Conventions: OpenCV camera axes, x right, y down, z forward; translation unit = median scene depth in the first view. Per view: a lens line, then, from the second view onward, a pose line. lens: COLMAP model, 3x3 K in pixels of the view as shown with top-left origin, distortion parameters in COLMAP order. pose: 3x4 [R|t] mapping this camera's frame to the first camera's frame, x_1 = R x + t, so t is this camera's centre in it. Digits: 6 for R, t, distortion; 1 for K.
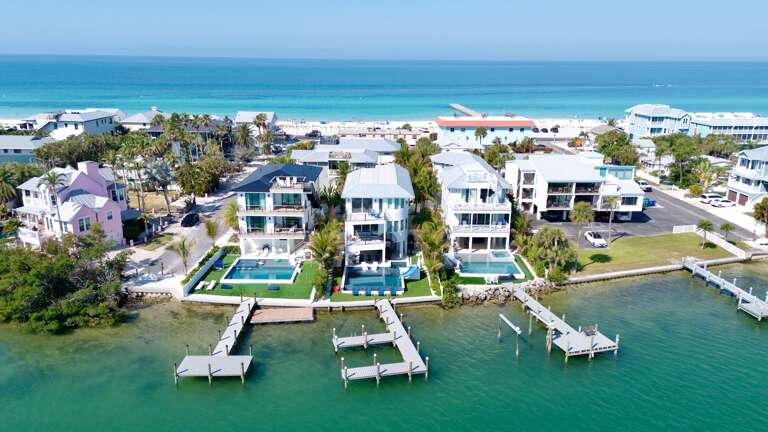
lens RADIAL K [[563.6, 0, 384.0], [0, 563.6, 216.0], [0, 0, 1]] dist [0.108773, -0.121803]
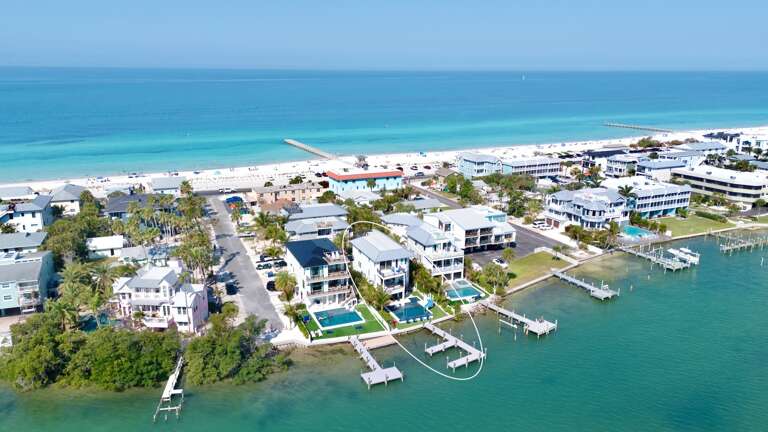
lens RADIAL K [[563.6, 0, 384.0], [0, 563.6, 216.0], [0, 0, 1]] dist [0.108773, -0.121803]
pose [[0.921726, -0.103221, 0.373852, -0.568667], [0.108146, 0.994104, 0.007841, -0.154752], [-0.372458, 0.033203, 0.927455, -0.414798]]
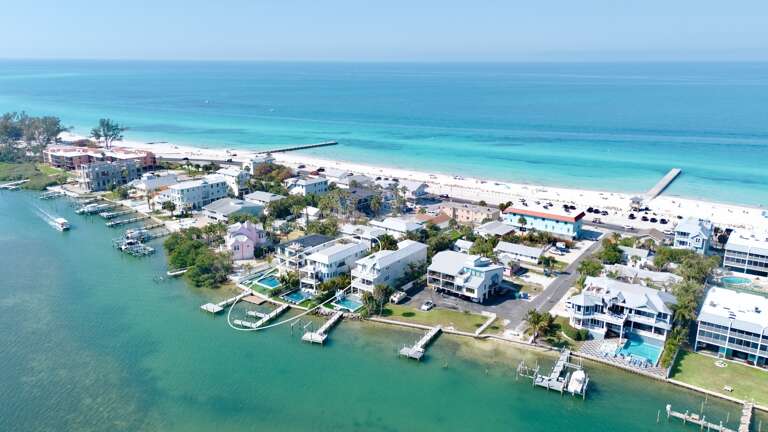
lens RADIAL K [[563.6, 0, 384.0], [0, 563.6, 216.0], [0, 0, 1]] dist [0.108773, -0.121803]
pose [[0.790754, 0.157591, -0.591501, 1.381008], [-0.160251, 0.985887, 0.048433, -0.332343], [0.590786, 0.056490, 0.804848, -0.605290]]
